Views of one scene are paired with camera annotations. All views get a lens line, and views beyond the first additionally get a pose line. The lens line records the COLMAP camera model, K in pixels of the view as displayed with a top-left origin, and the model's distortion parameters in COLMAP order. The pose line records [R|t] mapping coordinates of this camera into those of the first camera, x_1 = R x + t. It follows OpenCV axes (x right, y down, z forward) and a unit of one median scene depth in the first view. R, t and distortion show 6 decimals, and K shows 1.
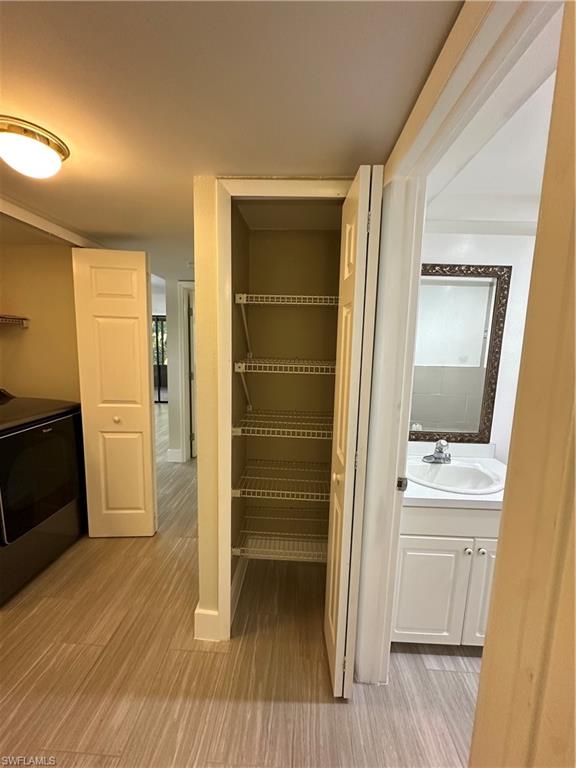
lens RADIAL K [[306.5, 0, 289.8], [0, 306.5, 383.9], [0, 0, 1]] dist [-0.006540, 0.001429]
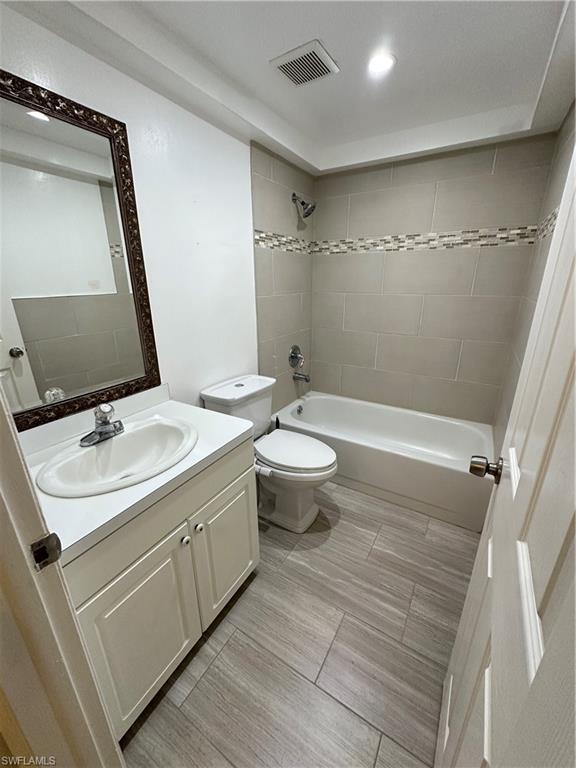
lens RADIAL K [[306.5, 0, 286.1], [0, 306.5, 383.9], [0, 0, 1]] dist [-0.006540, 0.001429]
pose [[0.487596, -0.309371, 0.816419, 0.175911], [0.139716, 0.950712, 0.276815, 0.020563], [-0.861818, -0.020907, 0.506787, 0.342582]]
